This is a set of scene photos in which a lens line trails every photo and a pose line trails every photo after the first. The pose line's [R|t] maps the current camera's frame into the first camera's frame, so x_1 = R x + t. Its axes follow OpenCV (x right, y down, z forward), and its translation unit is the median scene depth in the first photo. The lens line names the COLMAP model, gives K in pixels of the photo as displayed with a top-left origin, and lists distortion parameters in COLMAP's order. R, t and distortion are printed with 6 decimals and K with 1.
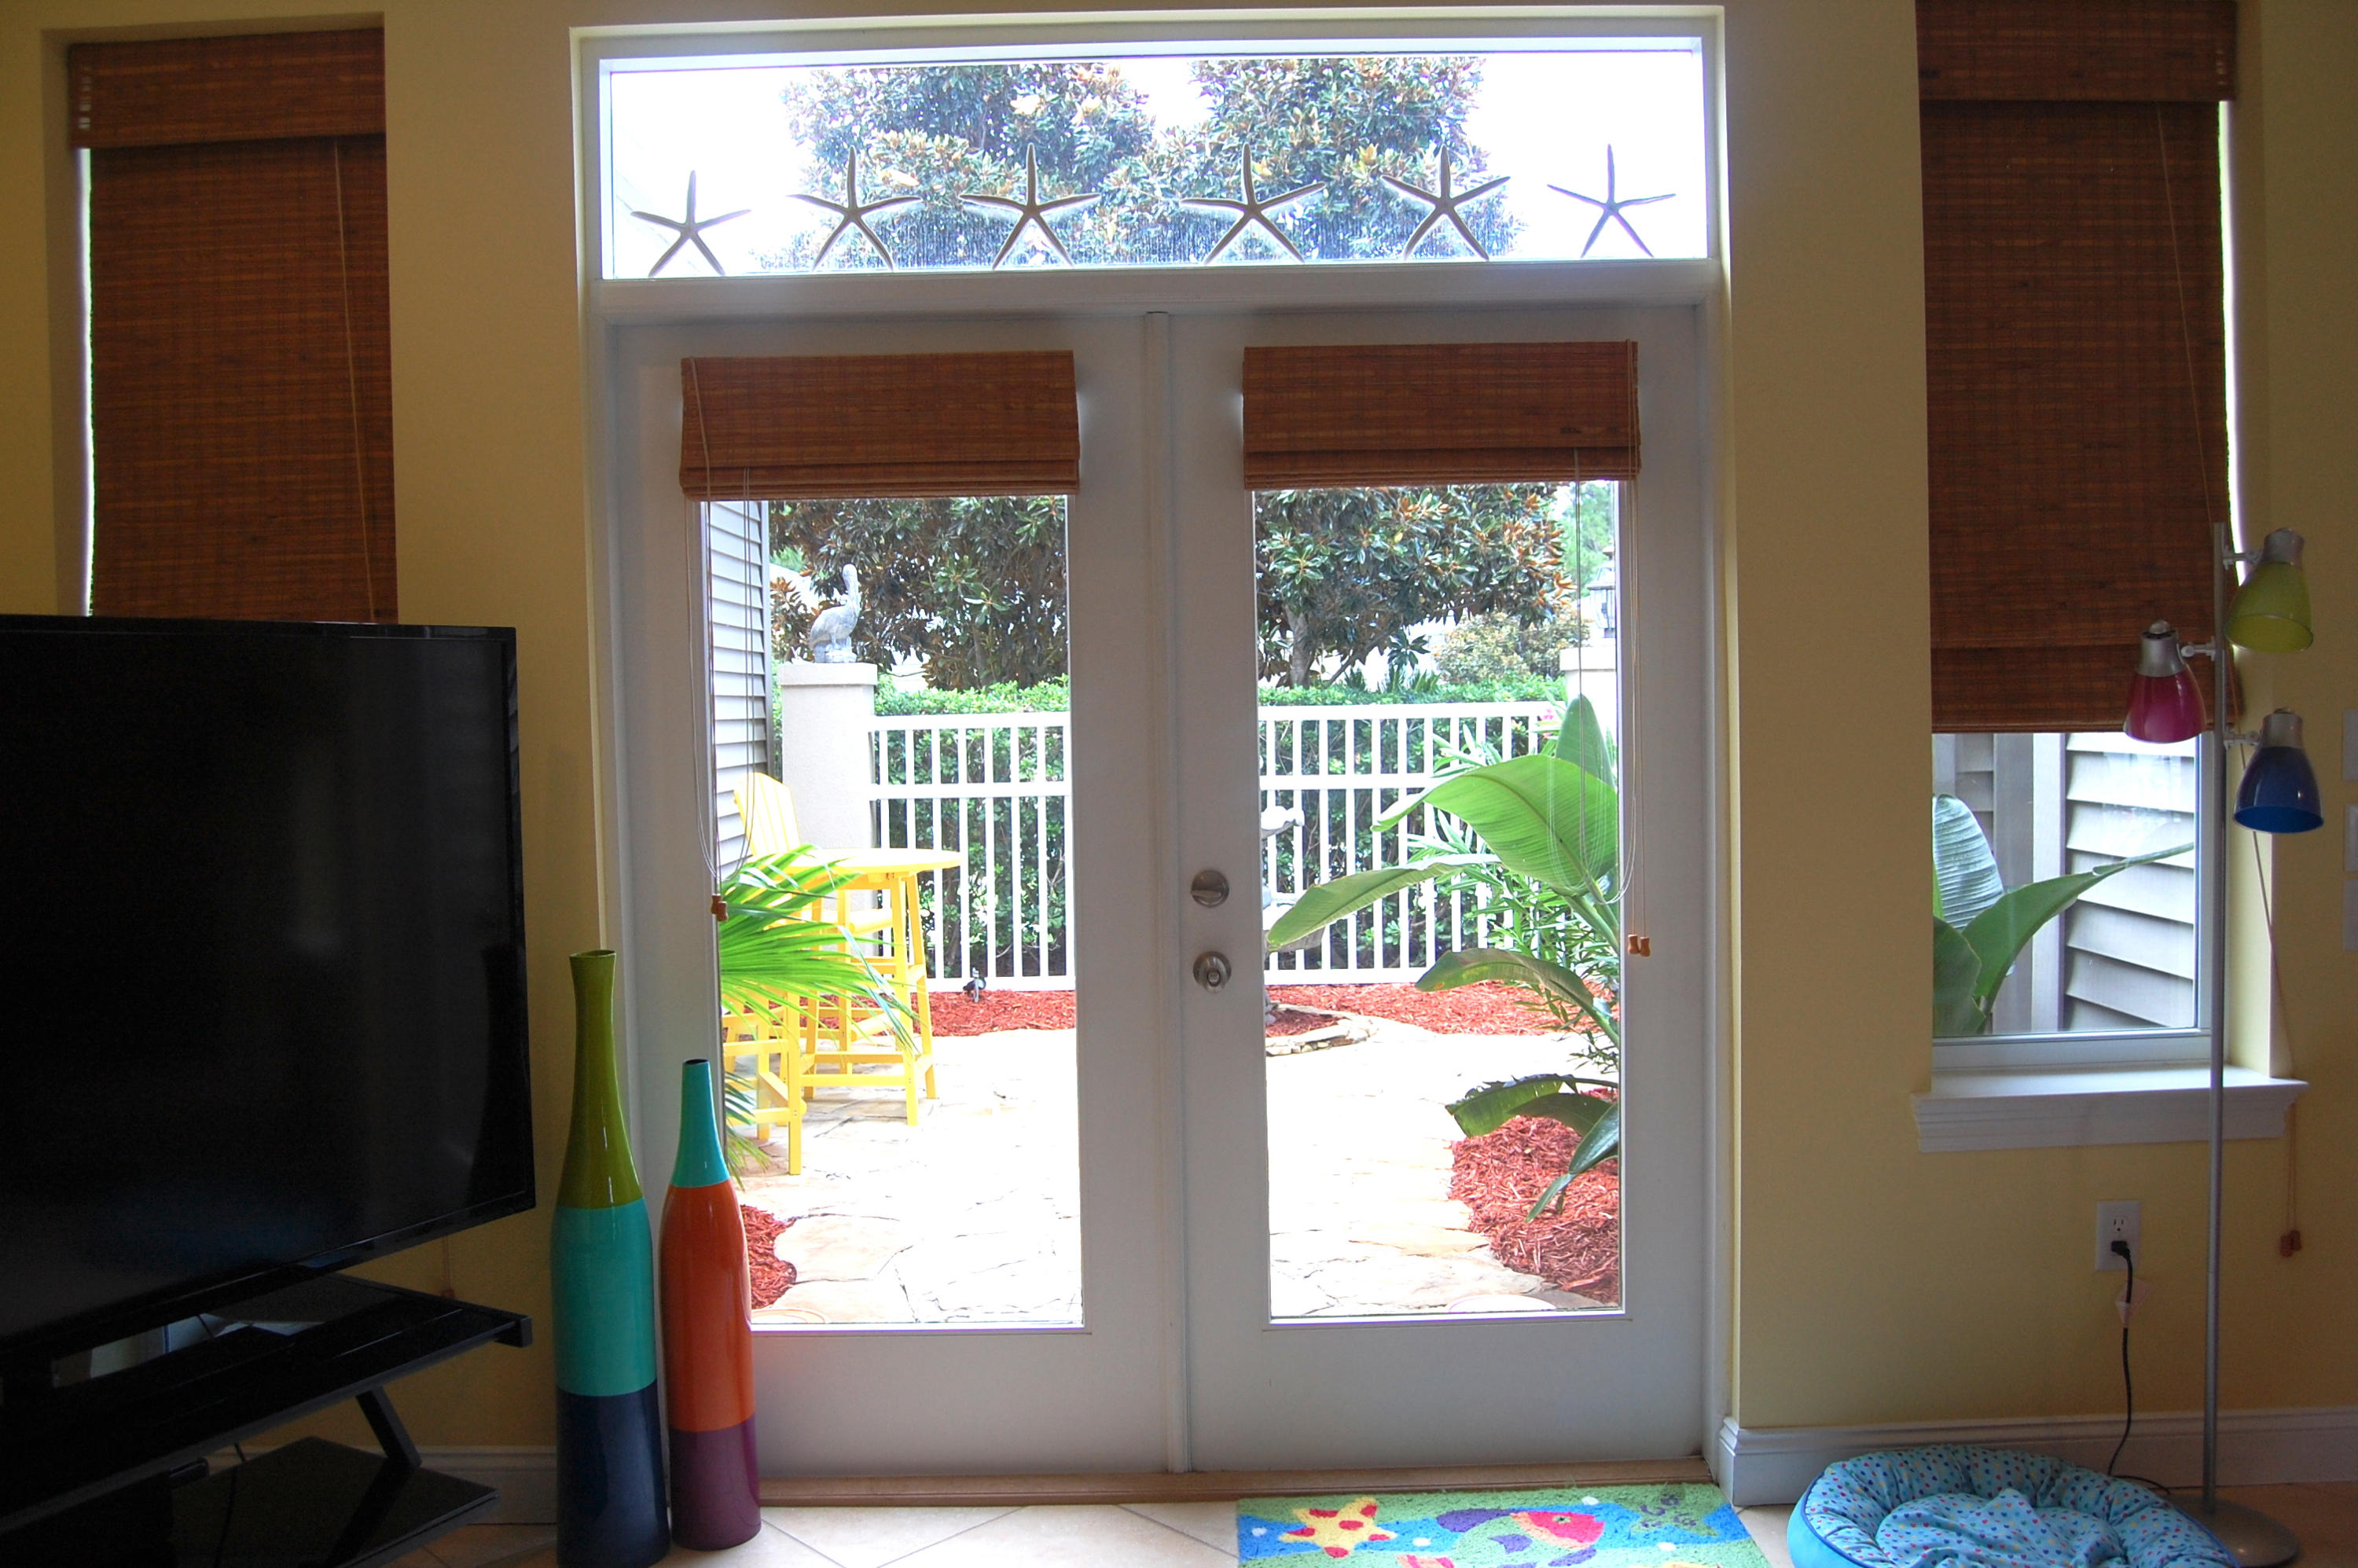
lens RADIAL K [[1846.4, 0, 1164.9], [0, 1846.4, 777.0], [0, 0, 1]] dist [-0.097004, 0.042120]
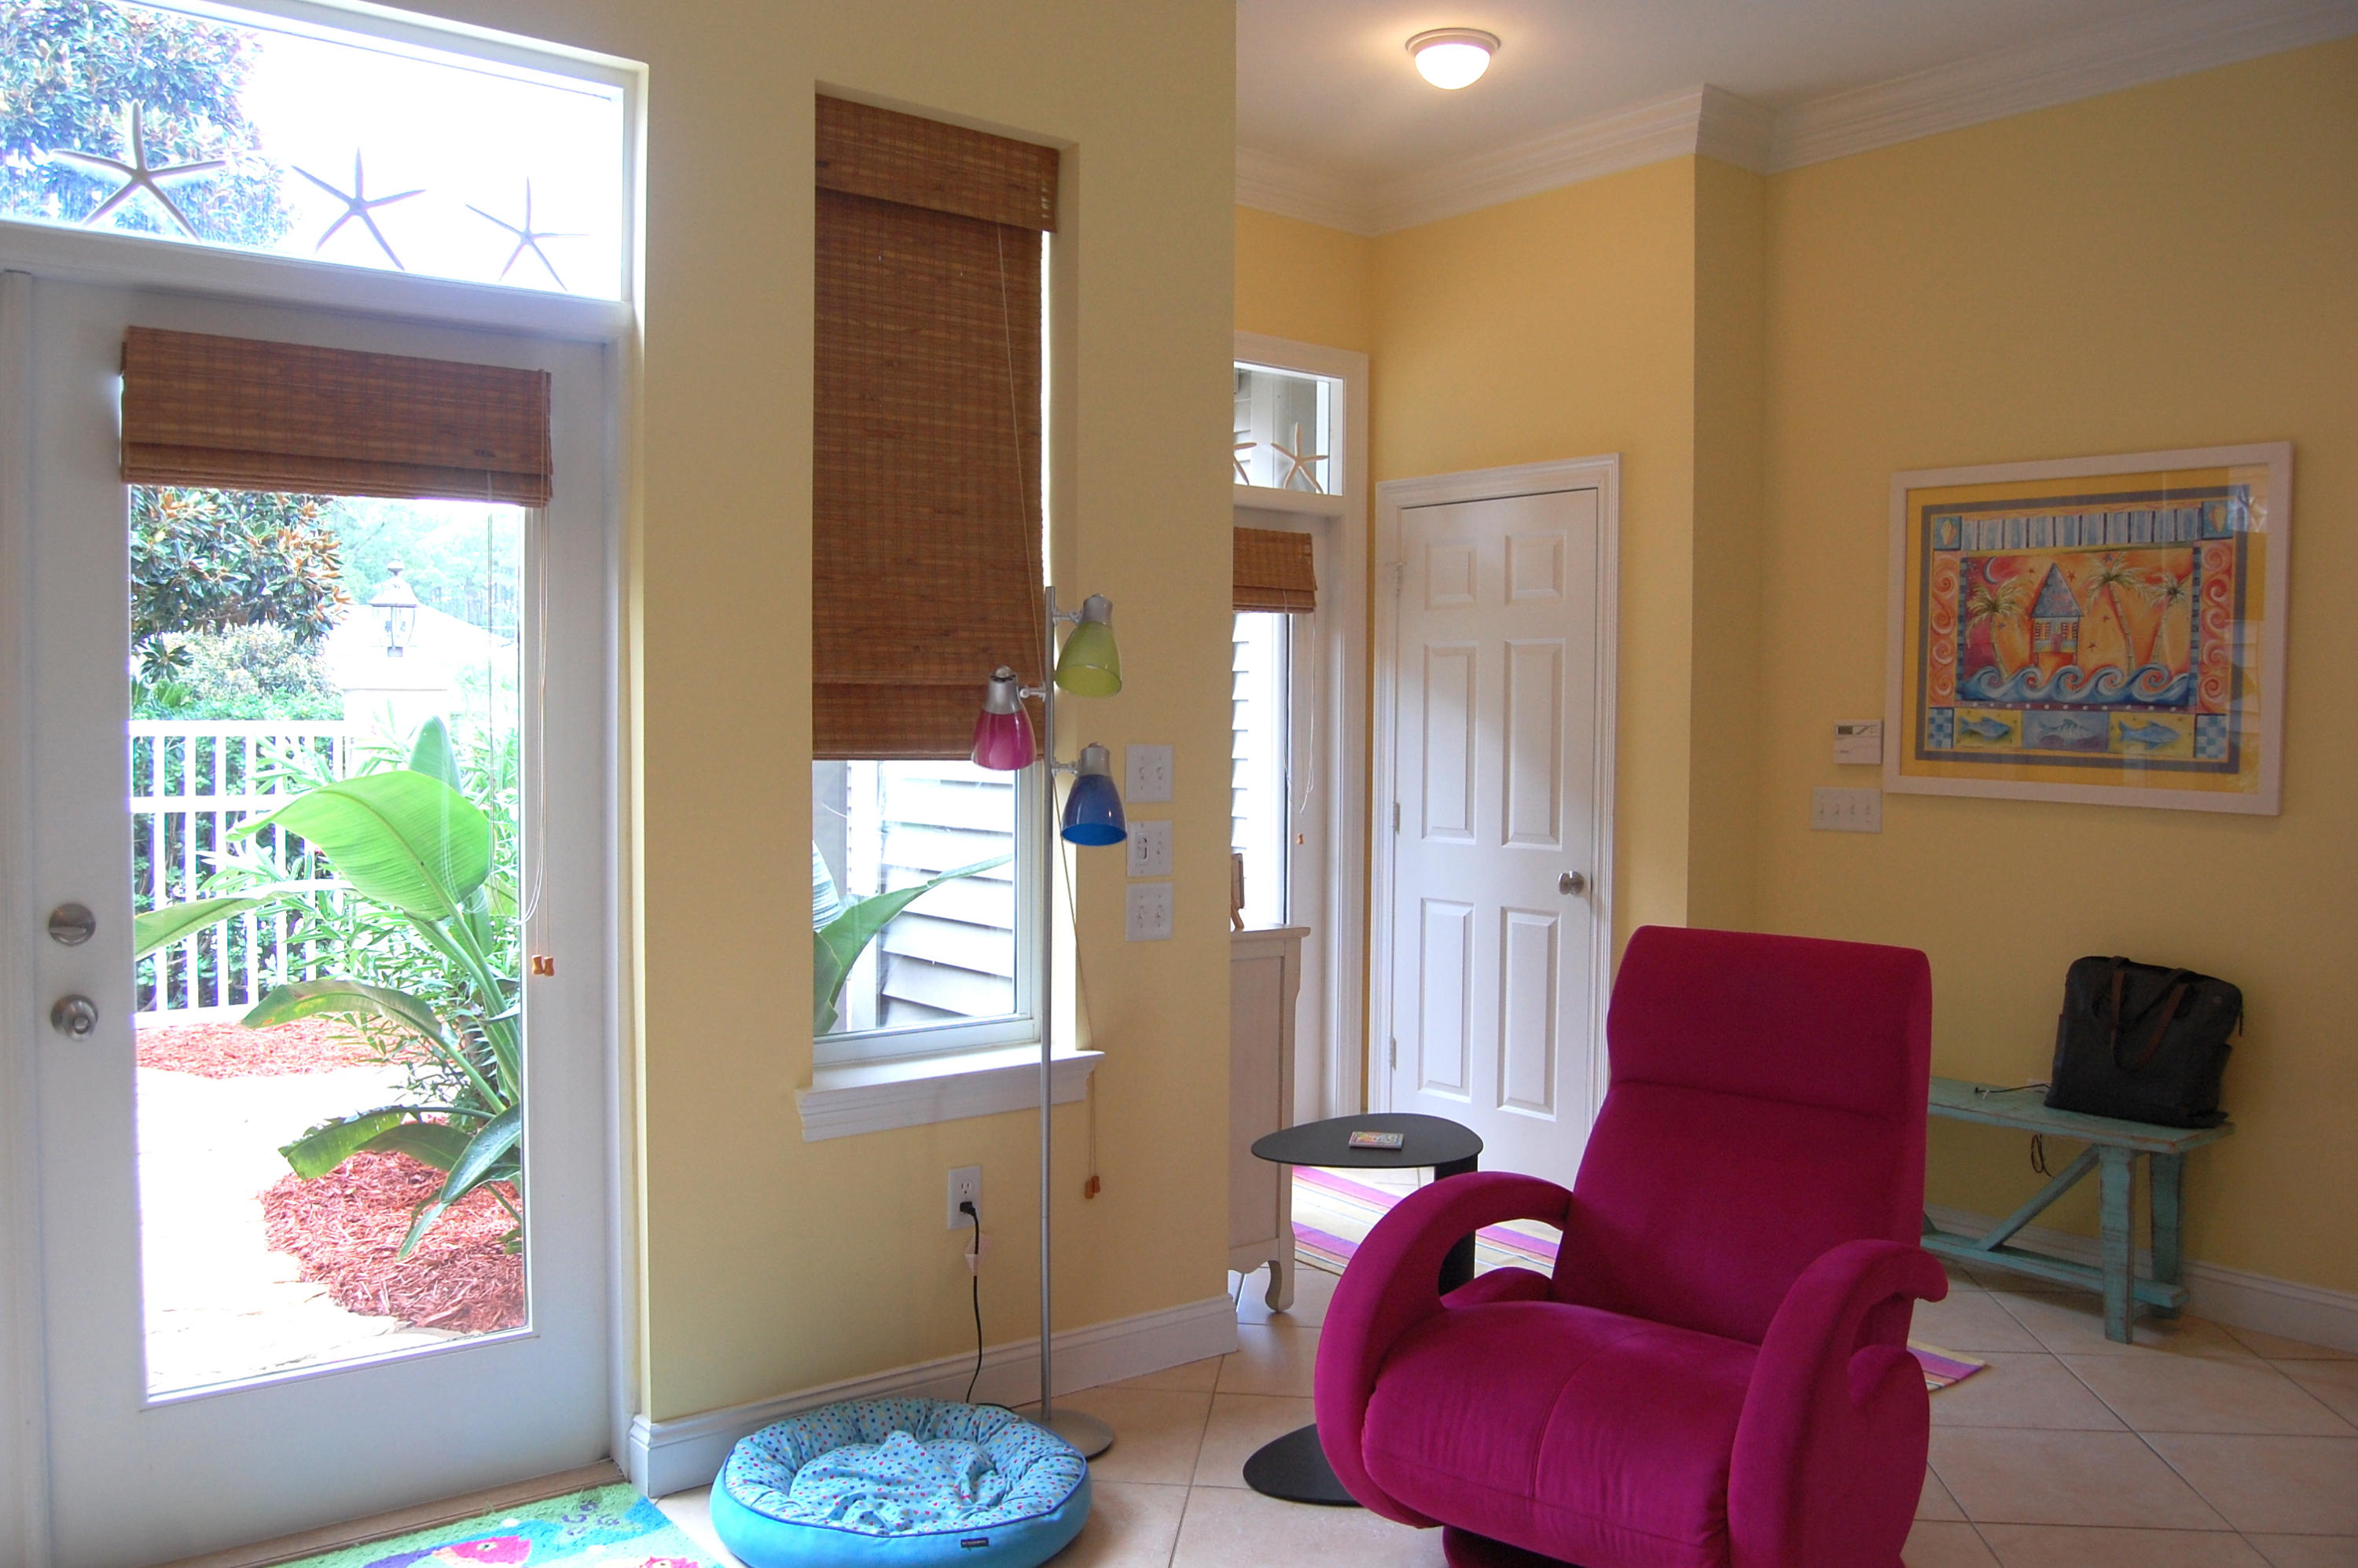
lens RADIAL K [[1846.4, 0, 1164.9], [0, 1846.4, 777.0], [0, 0, 1]] dist [-0.097004, 0.042120]
pose [[0.784301, 0.007503, 0.620335, -0.099893], [0.000681, 0.999916, -0.012955, 0.000882], [-0.620380, 0.010583, 0.784230, -0.007835]]
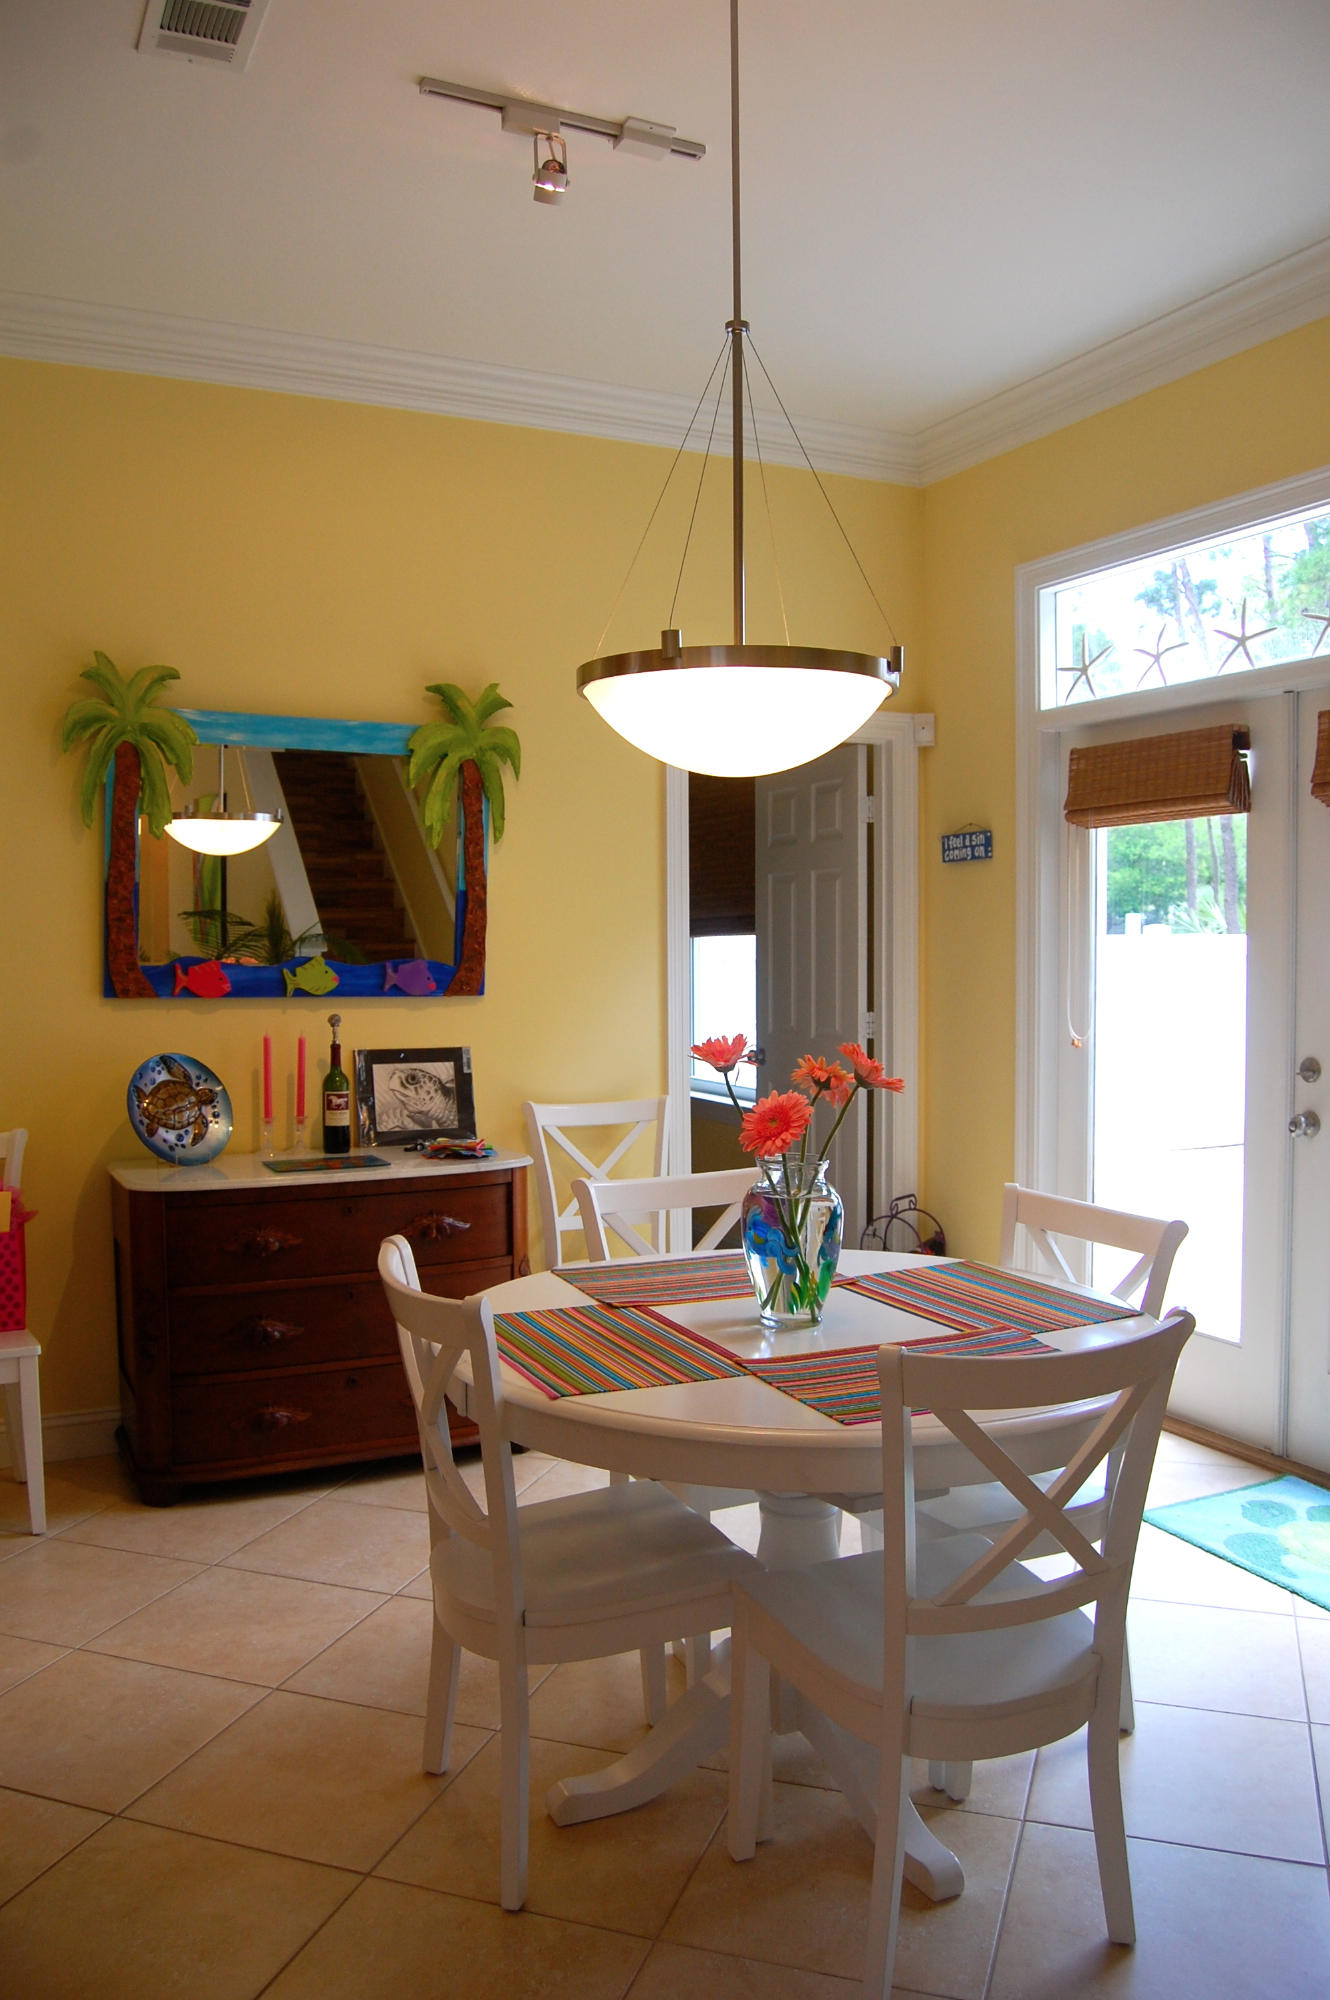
lens RADIAL K [[1560.7, 0, 675.9], [0, 1560.7, 999.8], [0, 0, 1]] dist [-0.086717, 0.001912]
pose [[0.430648, 0.059773, -0.900538, 0.949535], [-0.041795, 0.998055, 0.046258, -0.033989], [0.901552, 0.017717, 0.432309, -0.012559]]
